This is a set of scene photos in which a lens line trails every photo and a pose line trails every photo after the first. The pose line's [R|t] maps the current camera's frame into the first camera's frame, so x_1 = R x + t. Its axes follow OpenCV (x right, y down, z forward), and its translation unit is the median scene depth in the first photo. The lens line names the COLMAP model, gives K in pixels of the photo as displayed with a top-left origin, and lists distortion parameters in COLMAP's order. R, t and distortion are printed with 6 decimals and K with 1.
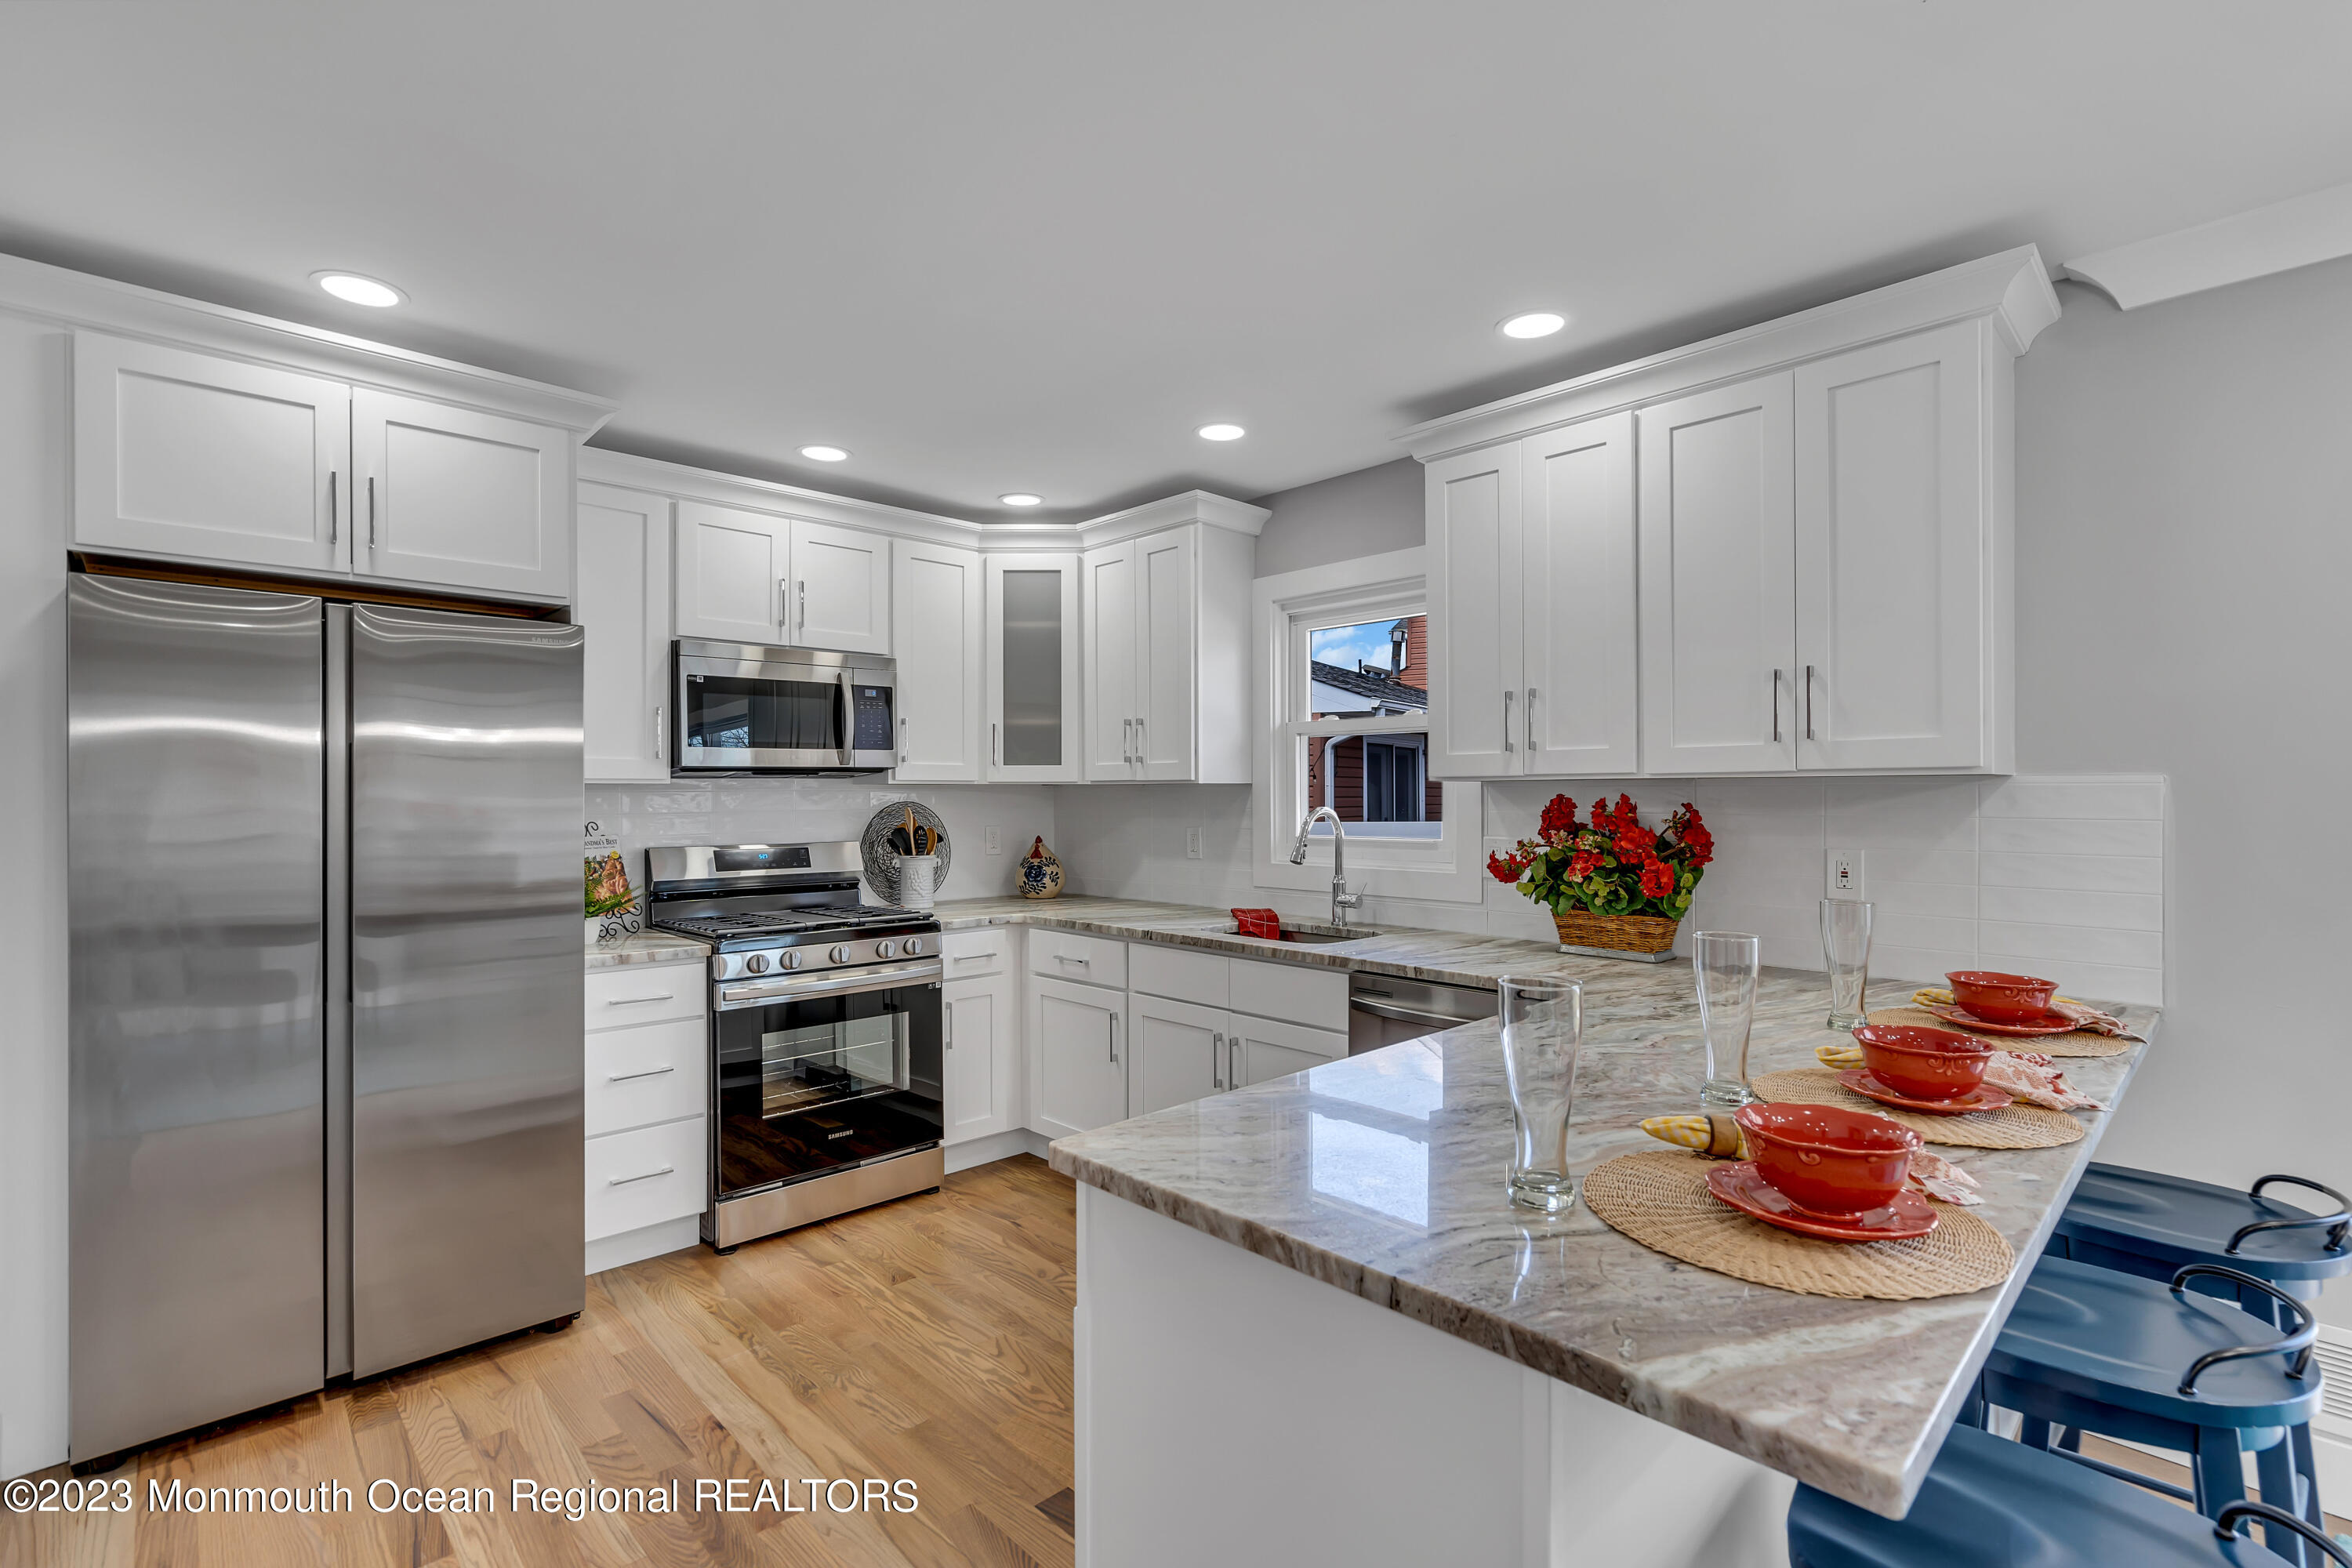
lens RADIAL K [[1074.4, 0, 1170.0], [0, 1074.4, 789.6], [0, 0, 1]] dist [0.002992, 0.000218]
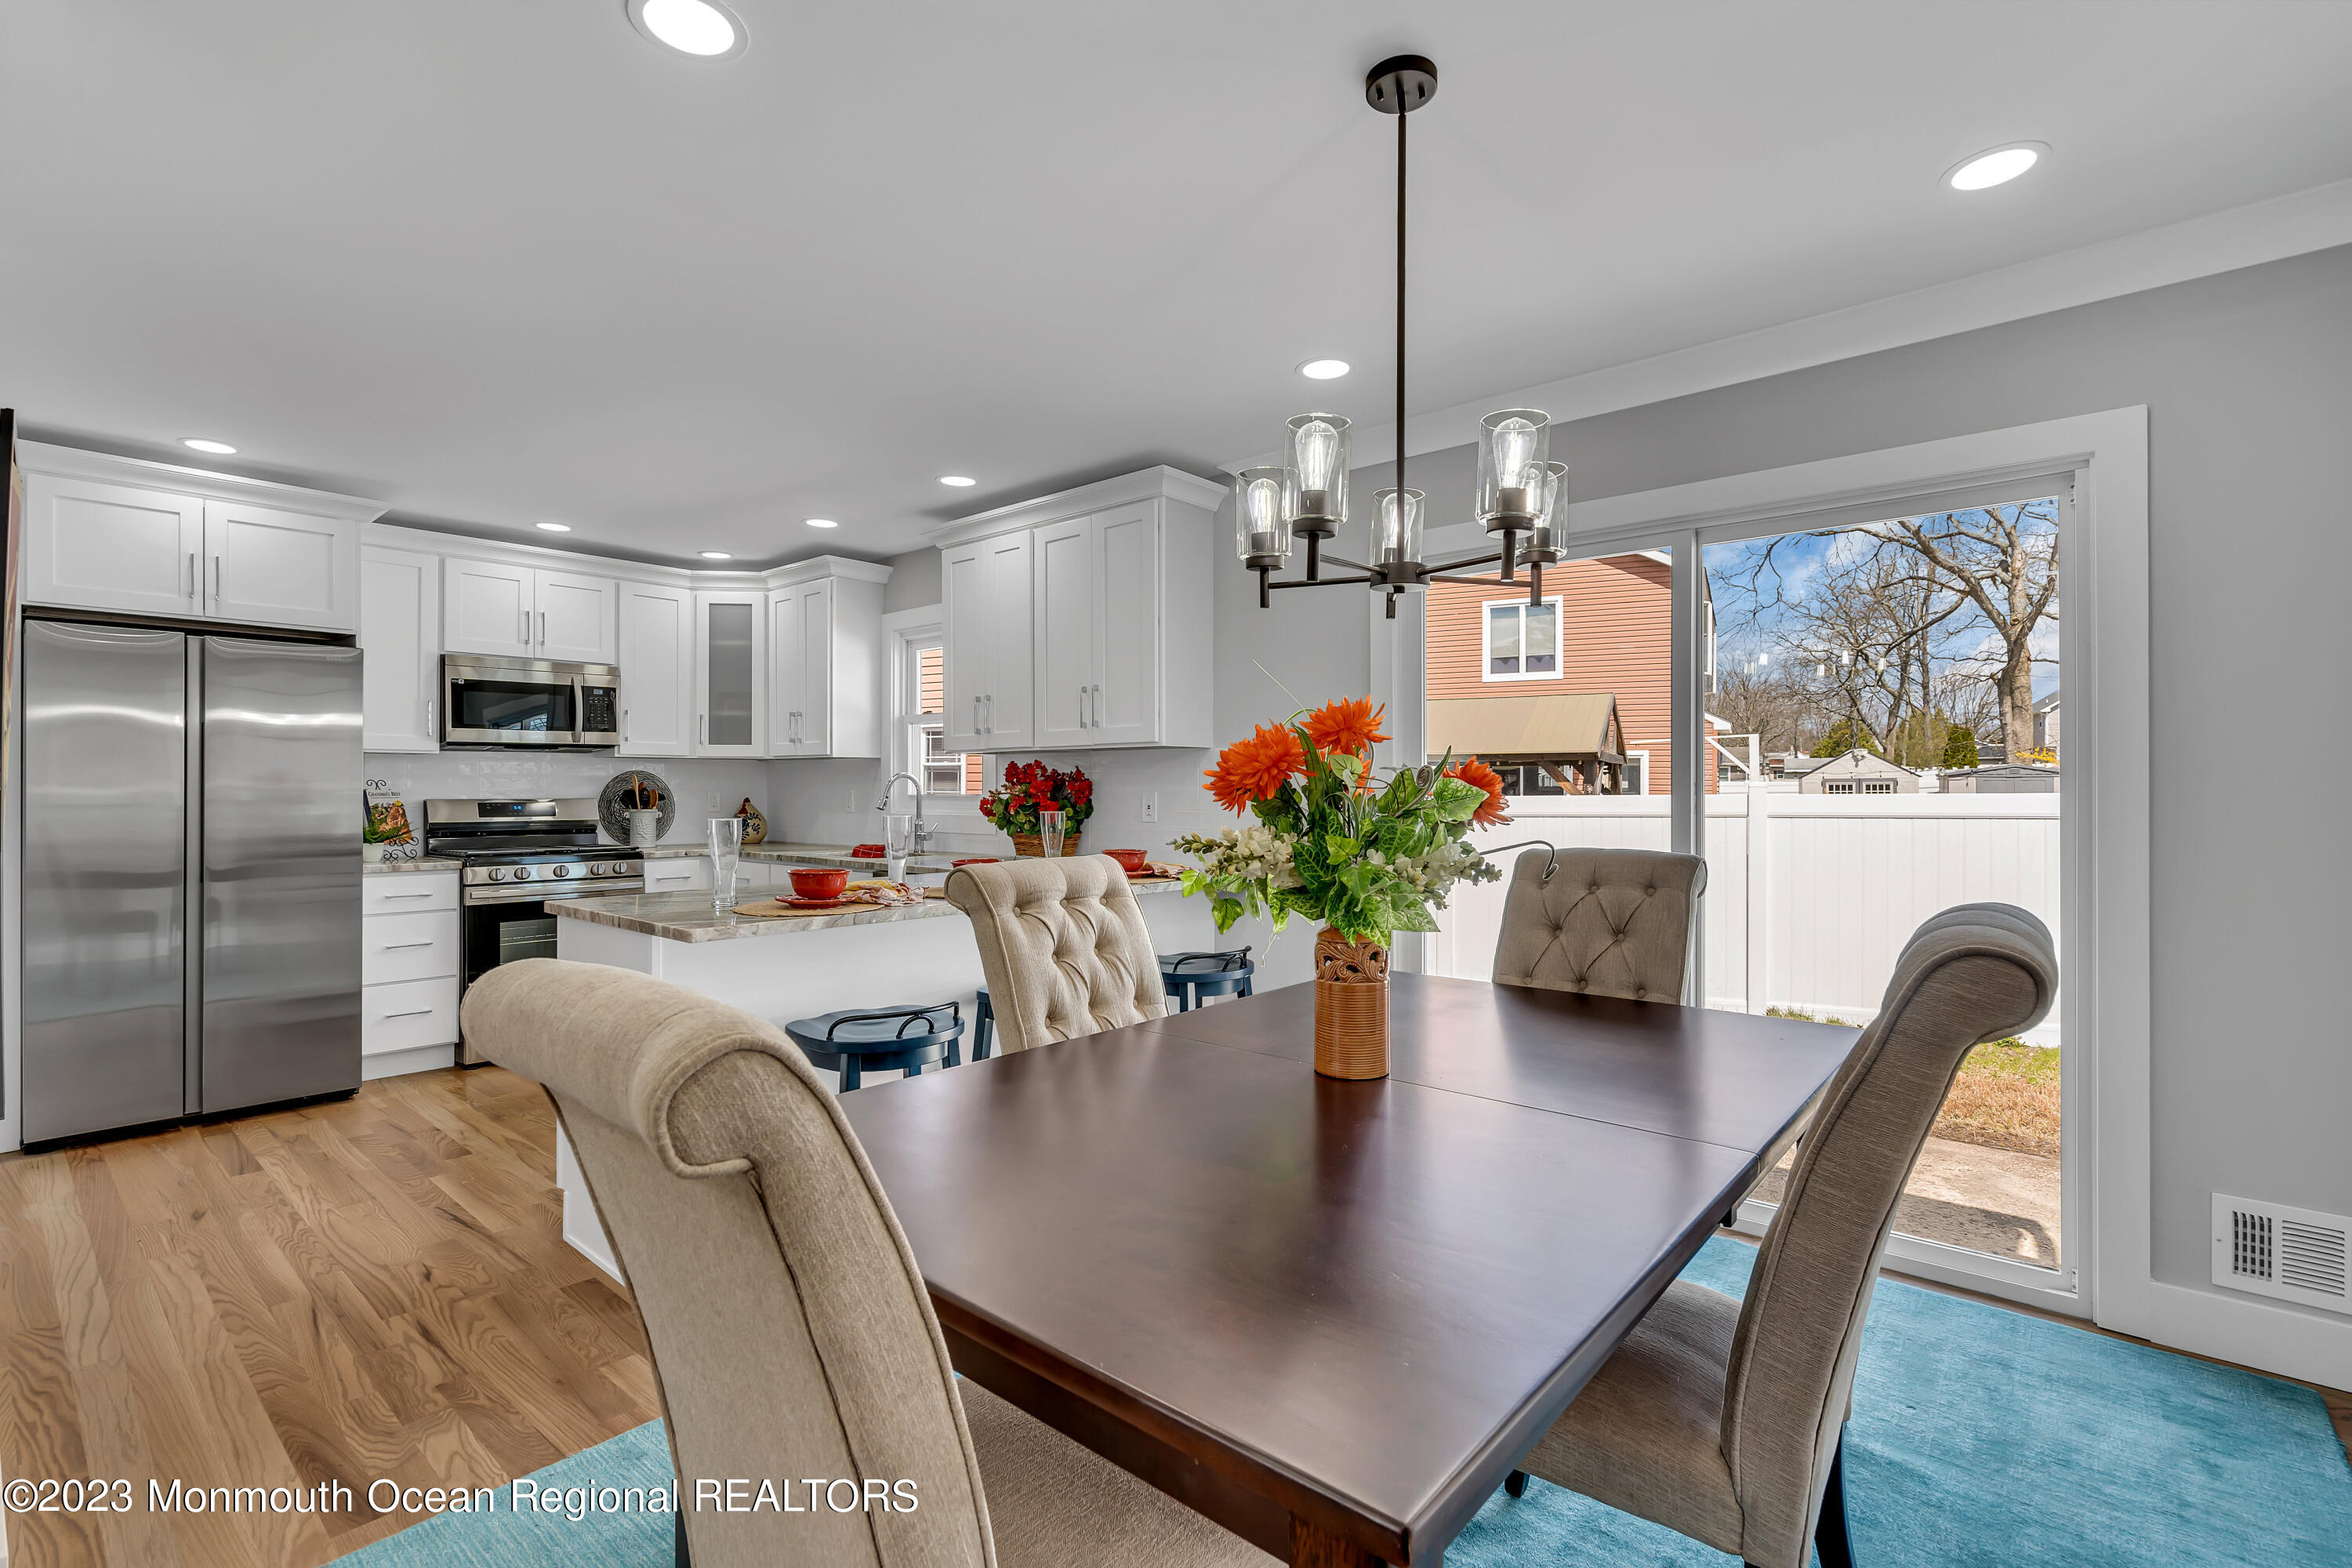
lens RADIAL K [[1071.4, 0, 1179.0], [0, 1071.4, 782.1], [0, 0, 1]] dist [-0.001772, -0.000609]
pose [[0.995613, 0.002197, 0.093542, 0.388676], [-0.002121, 0.999997, -0.000913, 0.031377], [-0.093543, 0.000711, 0.995615, -0.521828]]
